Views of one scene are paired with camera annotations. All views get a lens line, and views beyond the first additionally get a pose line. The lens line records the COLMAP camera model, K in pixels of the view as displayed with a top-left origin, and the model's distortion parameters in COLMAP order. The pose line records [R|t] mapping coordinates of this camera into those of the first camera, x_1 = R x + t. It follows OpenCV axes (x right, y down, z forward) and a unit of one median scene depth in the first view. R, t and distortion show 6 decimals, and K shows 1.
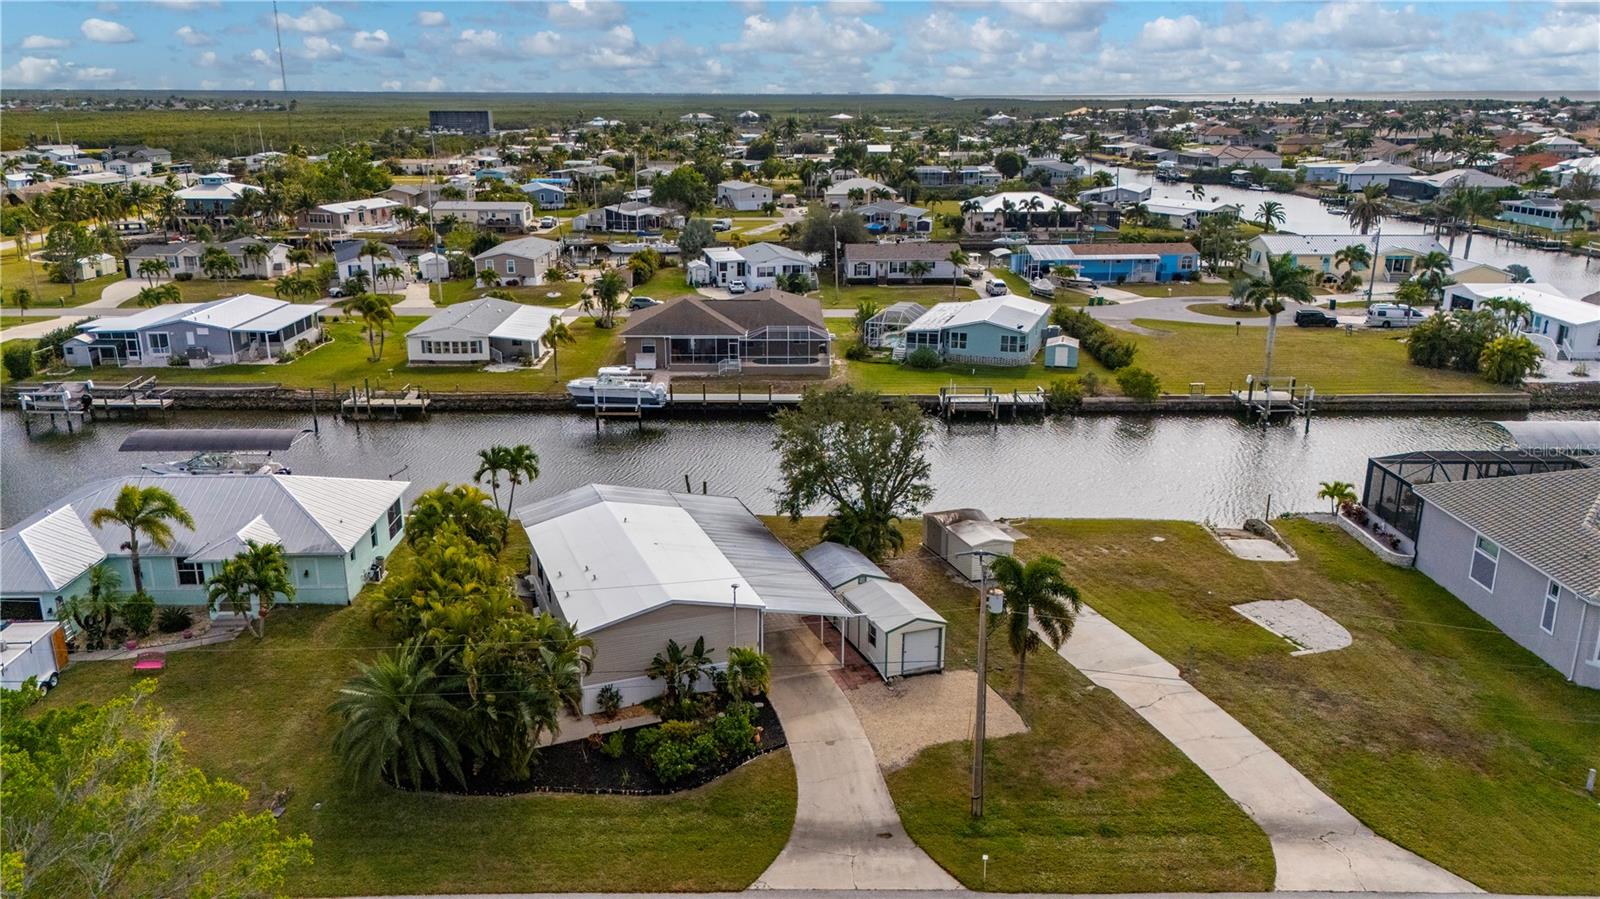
lens RADIAL K [[1187.0, 0, 783.5], [0, 1187.0, 447.8], [0, 0, 1]] dist [0.071061, -0.066174]
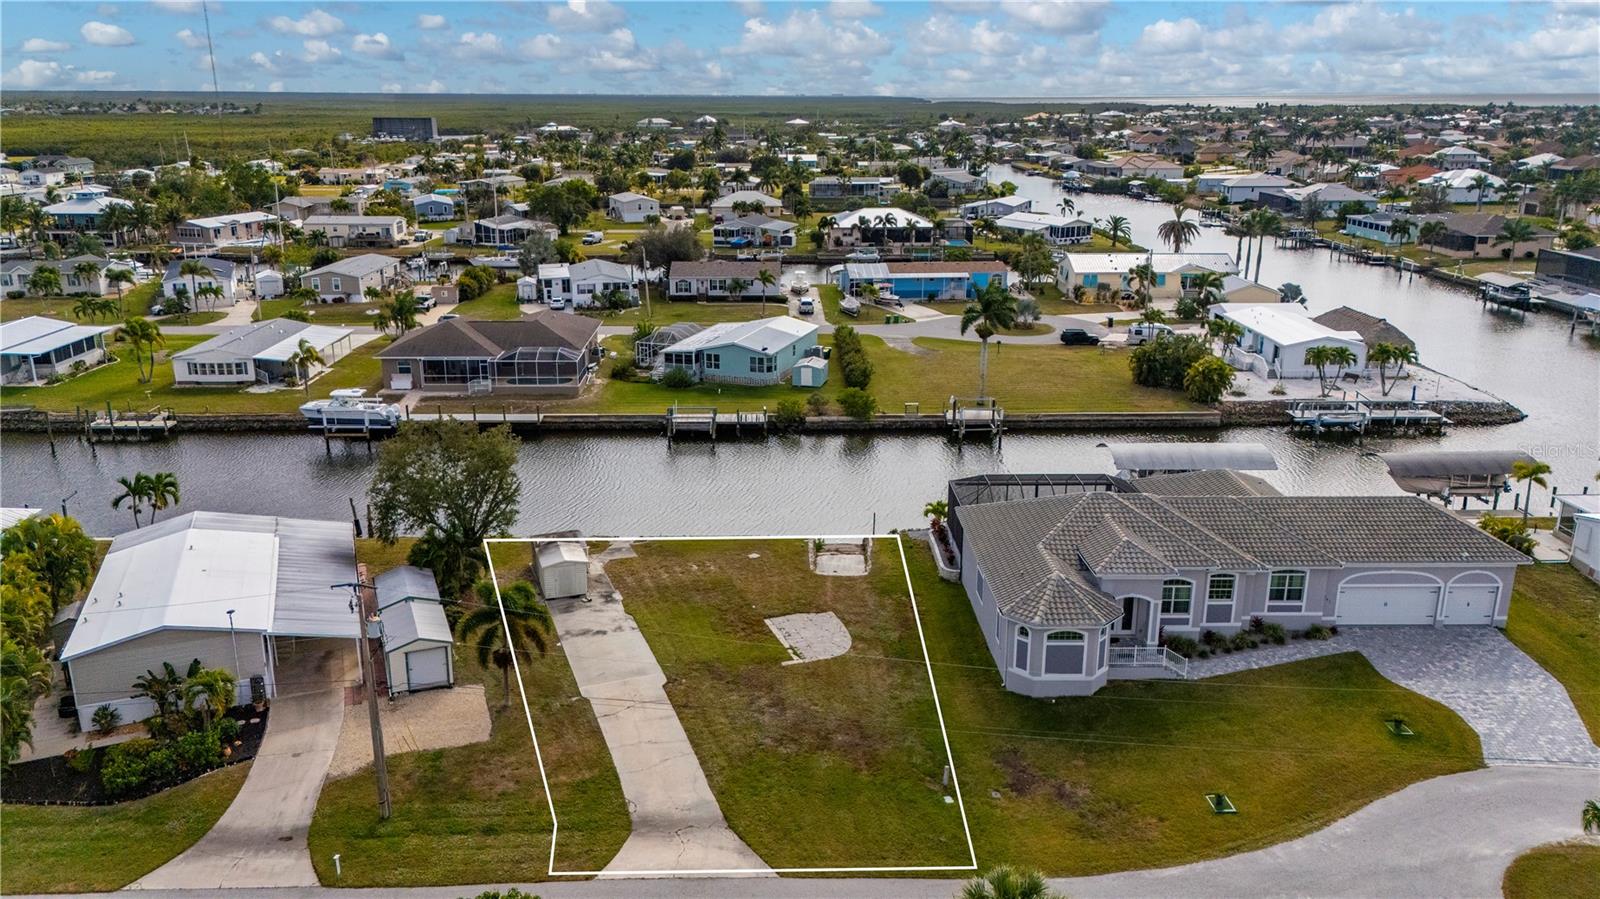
lens RADIAL K [[1181.0, 0, 796.1], [0, 1181.0, 451.2], [0, 0, 1]] dist [0.070358, -0.063549]
pose [[0.999823, -0.004677, 0.018243, 0.226406], [0.004619, 0.999984, 0.003223, -0.015367], [-0.018258, -0.003138, 0.999828, -0.049645]]
